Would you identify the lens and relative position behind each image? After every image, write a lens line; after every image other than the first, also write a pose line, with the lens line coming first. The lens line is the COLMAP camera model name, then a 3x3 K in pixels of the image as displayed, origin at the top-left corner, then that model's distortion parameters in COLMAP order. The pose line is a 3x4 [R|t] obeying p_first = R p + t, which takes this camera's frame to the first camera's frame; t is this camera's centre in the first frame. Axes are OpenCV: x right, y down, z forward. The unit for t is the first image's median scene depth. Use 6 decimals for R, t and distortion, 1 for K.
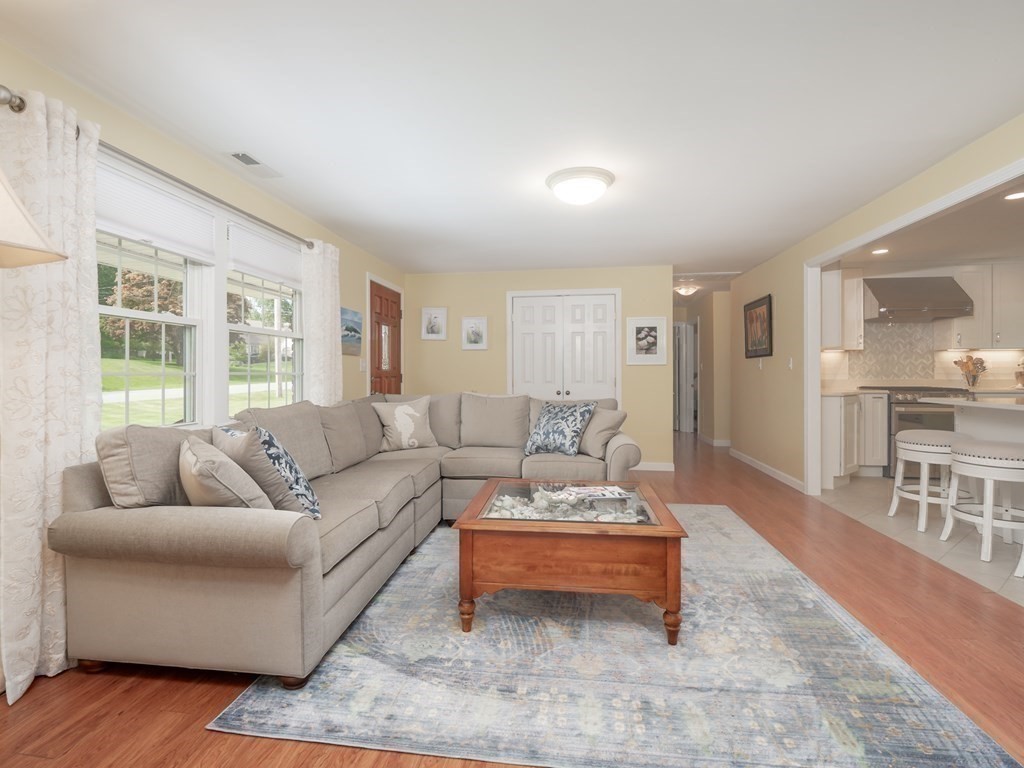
lens RADIAL K [[499.0, 0, 506.0], [0, 499.0, 377.1], [0, 0, 1]] dist [-0.016028, -0.001781]
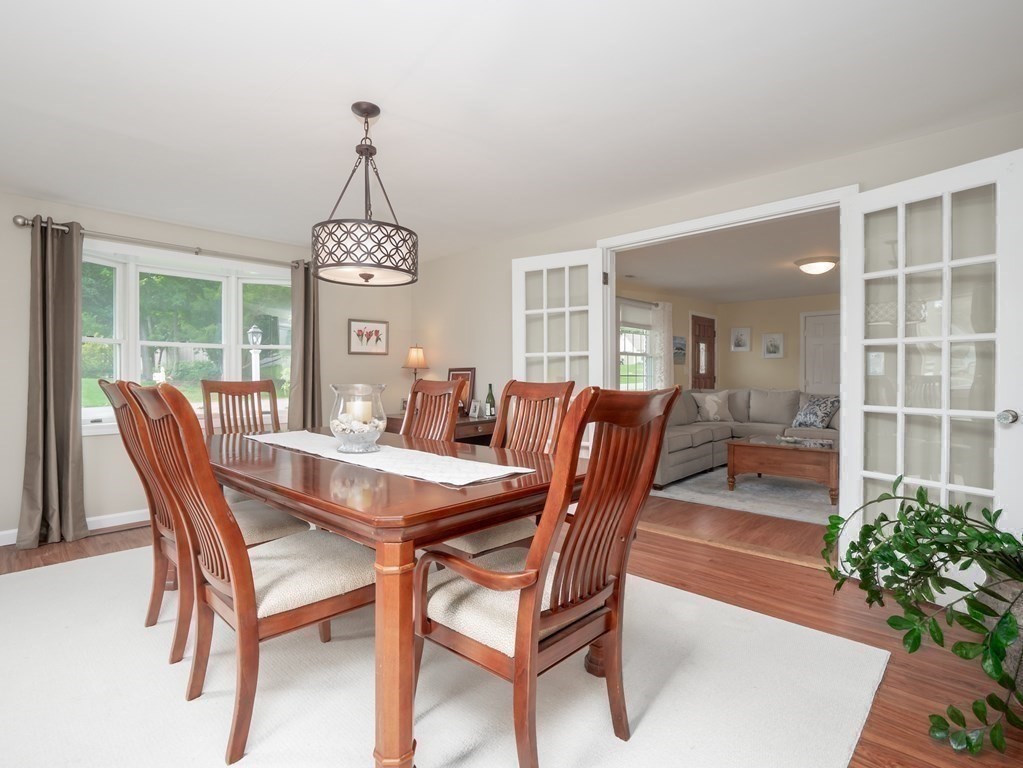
lens RADIAL K [[498.5, 0, 506.5], [0, 498.5, 377.7], [0, 0, 1]] dist [-0.016028, -0.001781]
pose [[0.805905, 0.002295, -0.592040, 0.225331], [-0.005128, 0.999982, -0.003104, 0.007411], [0.592022, 0.005537, 0.805903, -0.737600]]
